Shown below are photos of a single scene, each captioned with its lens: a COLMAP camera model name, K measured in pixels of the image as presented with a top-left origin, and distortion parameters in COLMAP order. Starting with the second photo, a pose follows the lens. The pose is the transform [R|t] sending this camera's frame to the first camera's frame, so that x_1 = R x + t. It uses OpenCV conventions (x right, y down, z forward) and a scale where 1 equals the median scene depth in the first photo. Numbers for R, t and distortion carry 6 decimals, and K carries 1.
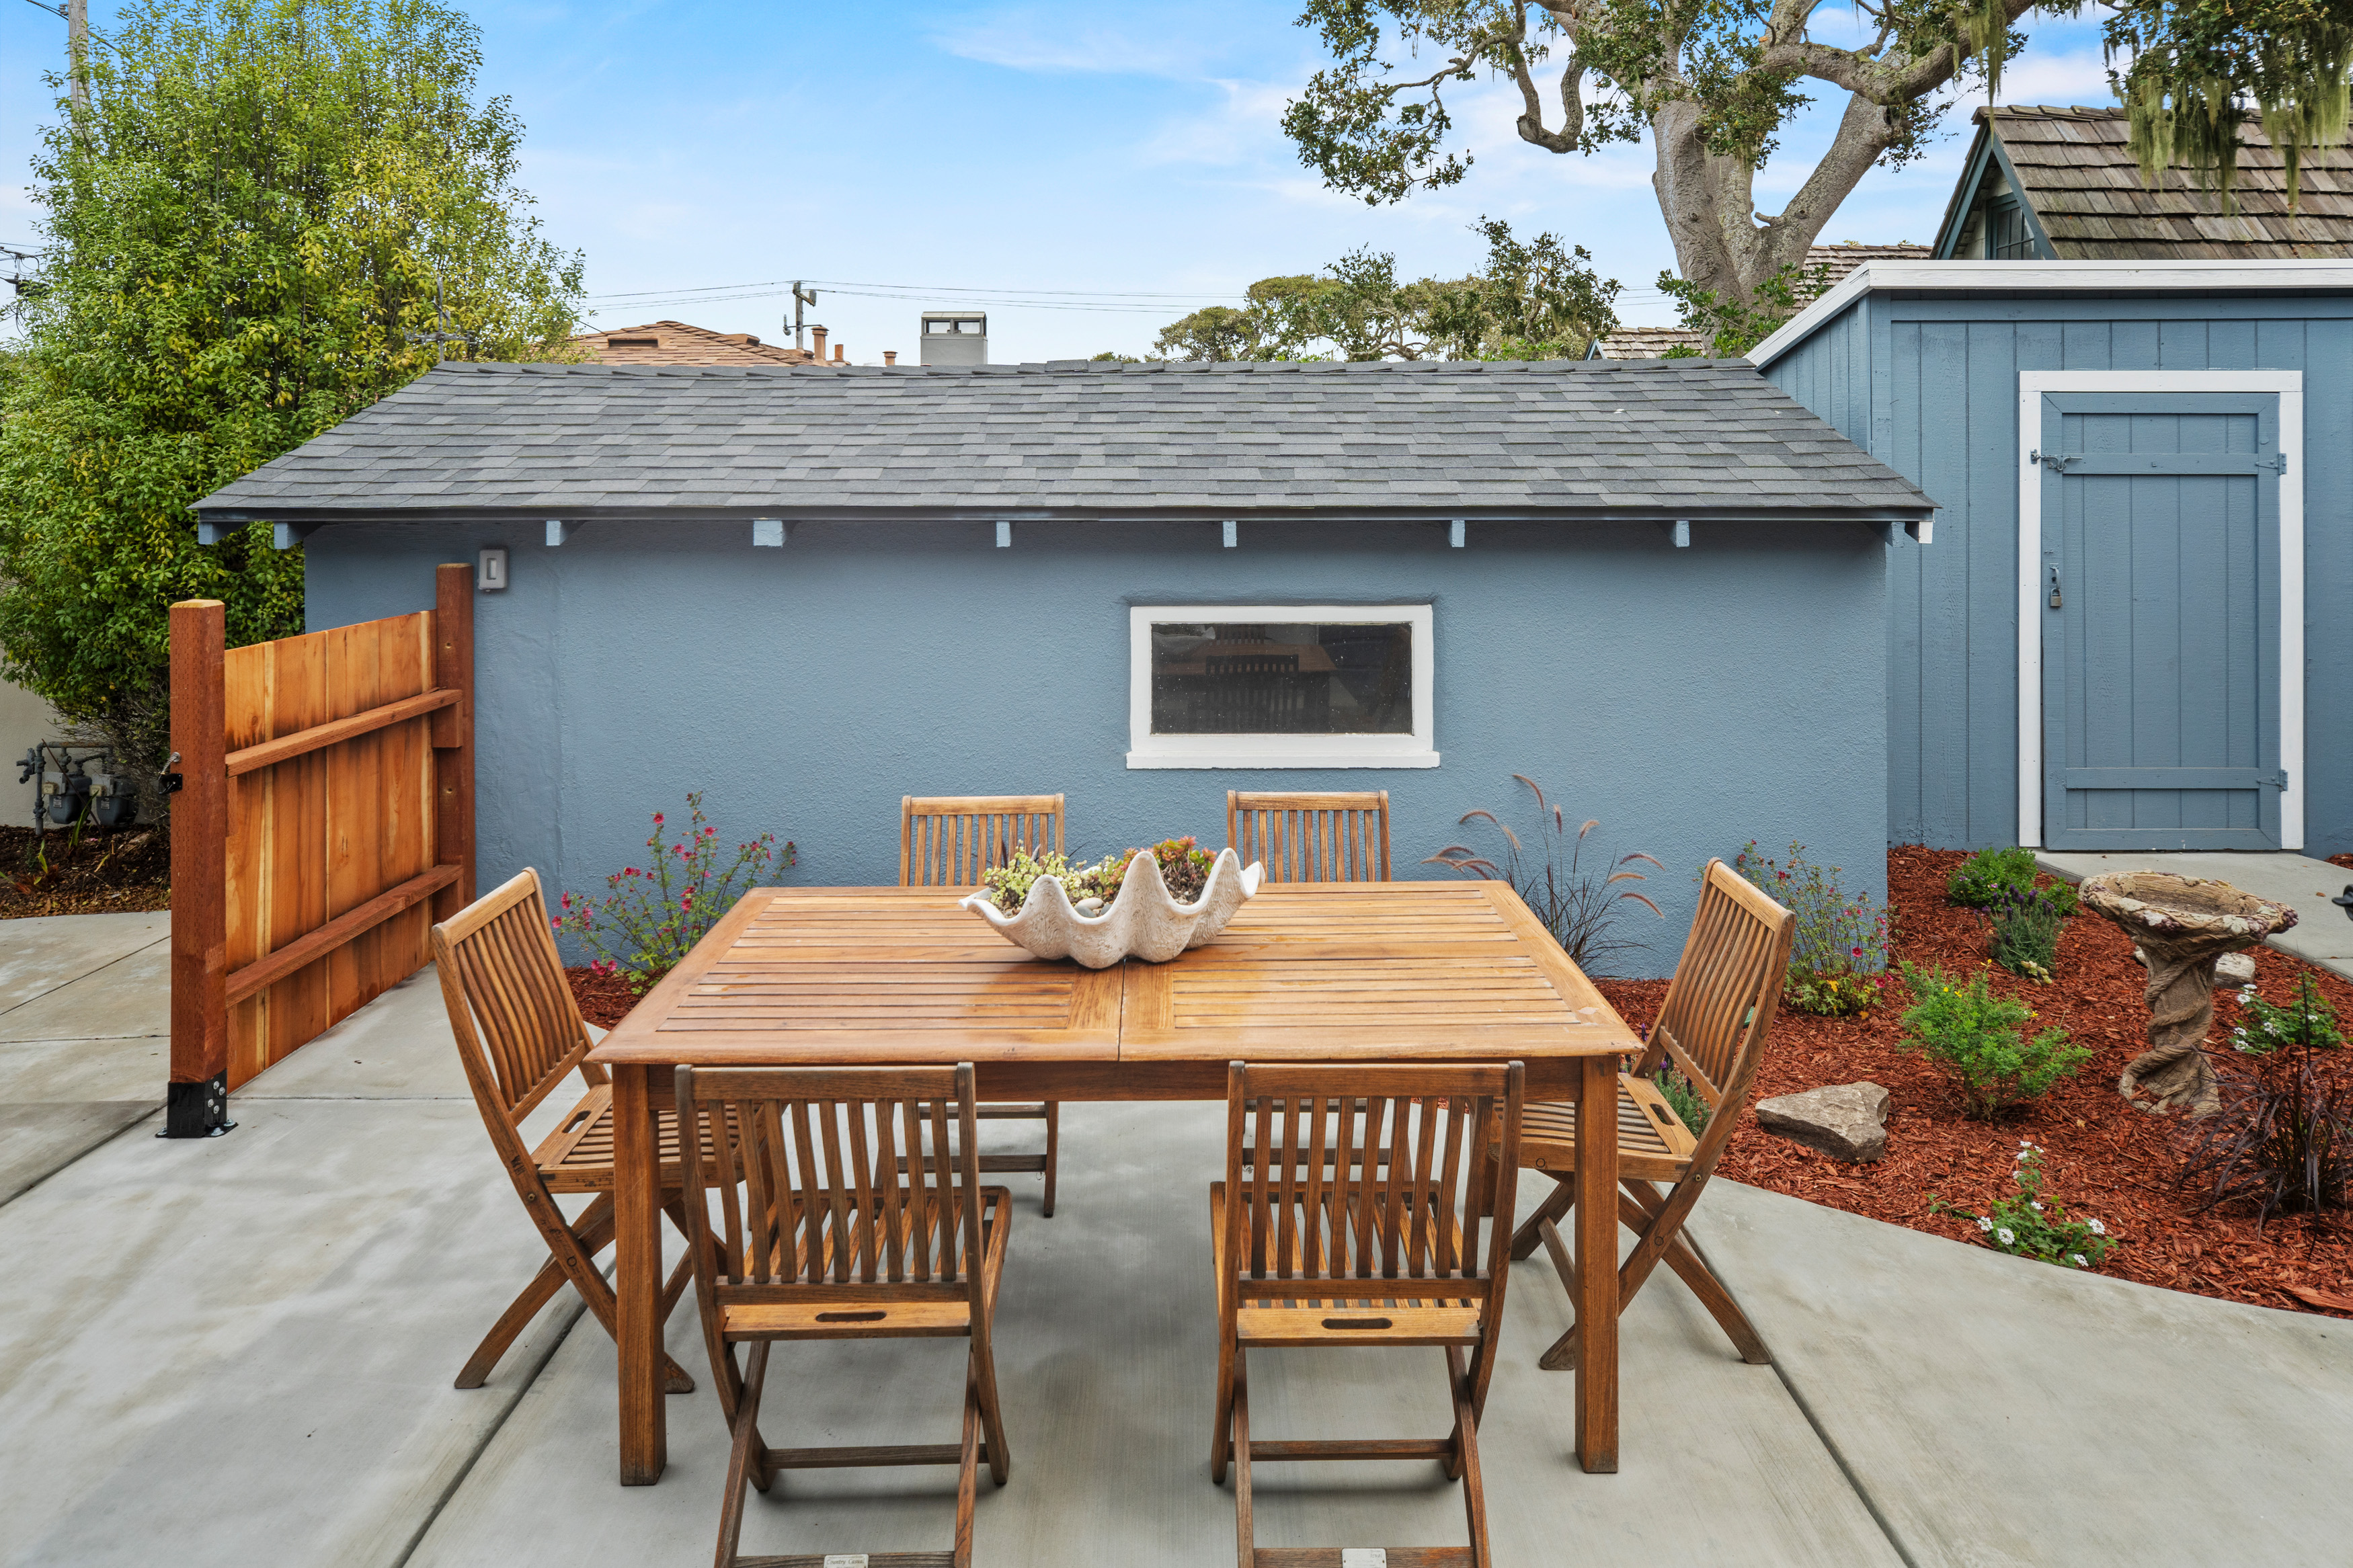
lens RADIAL K [[1289.4, 0, 1169.9], [0, 1289.4, 596.5], [0, 0, 1]] dist [-0.002221, 0.000011]
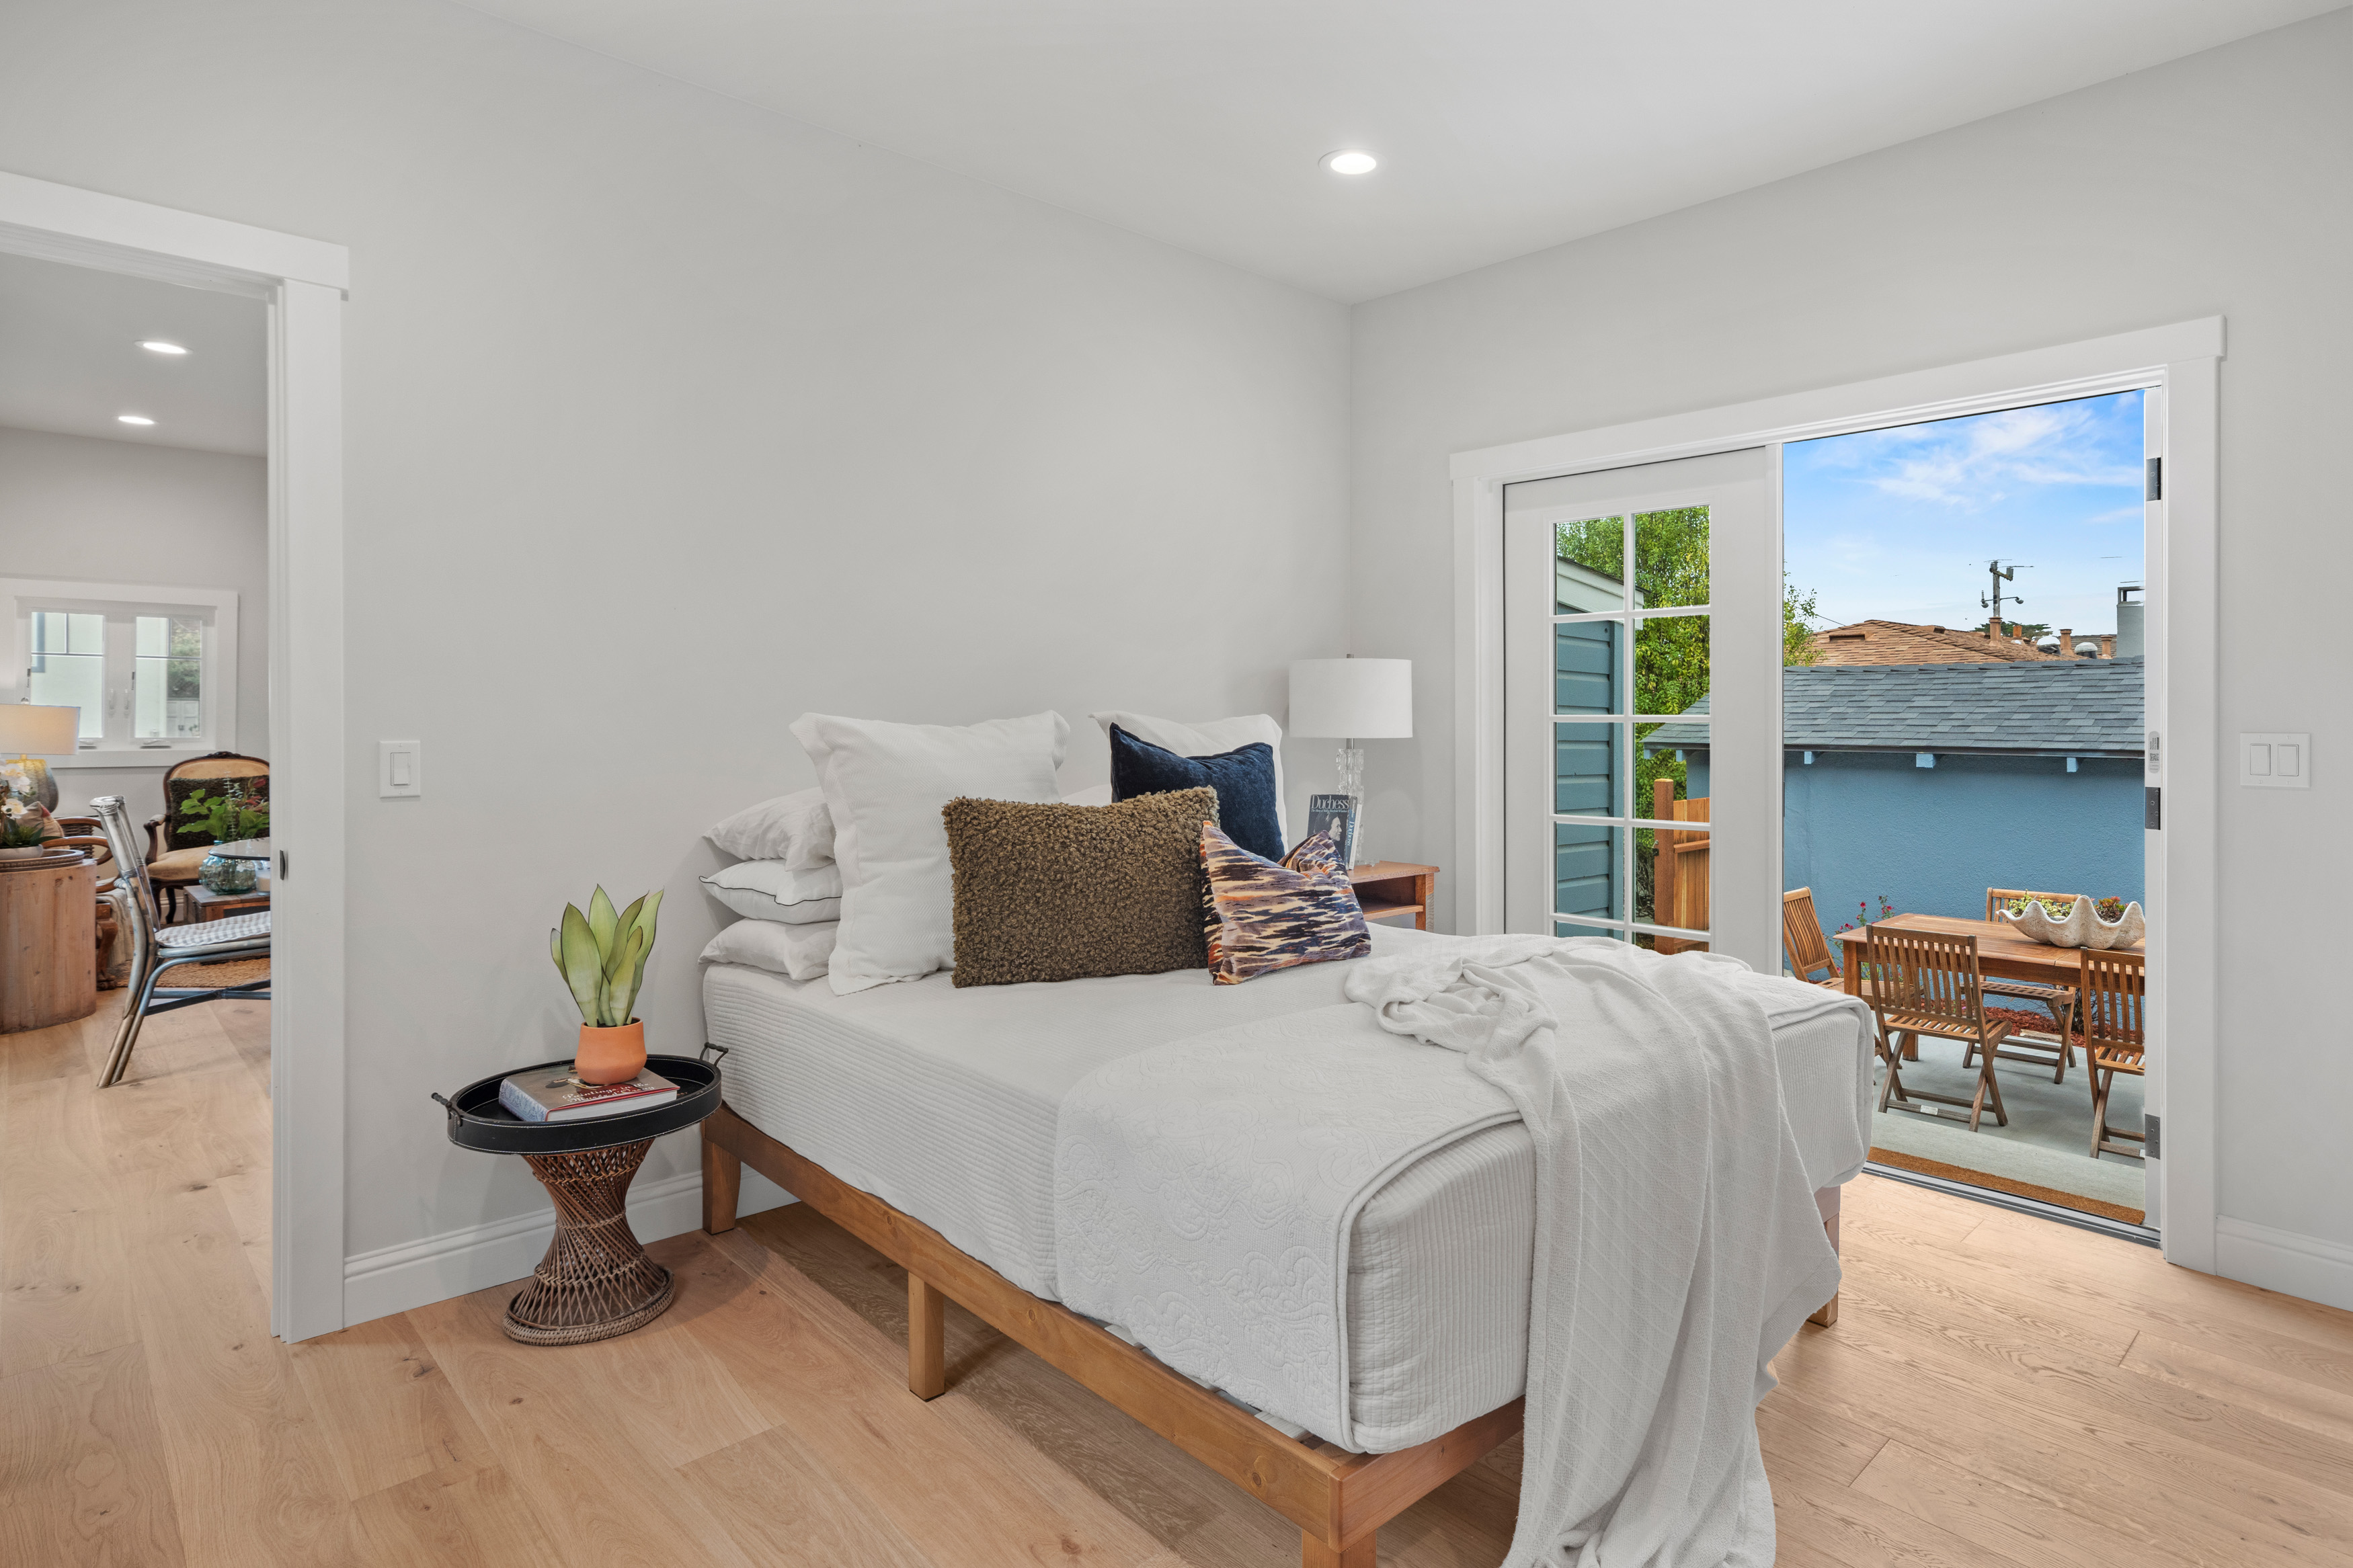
lens RADIAL K [[1289.4, 0, 1169.9], [0, 1289.4, 596.5], [0, 0, 1]] dist [-0.002221, 0.000011]
pose [[0.642820, -0.069320, -0.762874, 0.351493], [-0.079553, 0.984470, -0.156490, 0.079147], [0.761875, 0.161284, 0.627323, -0.860839]]
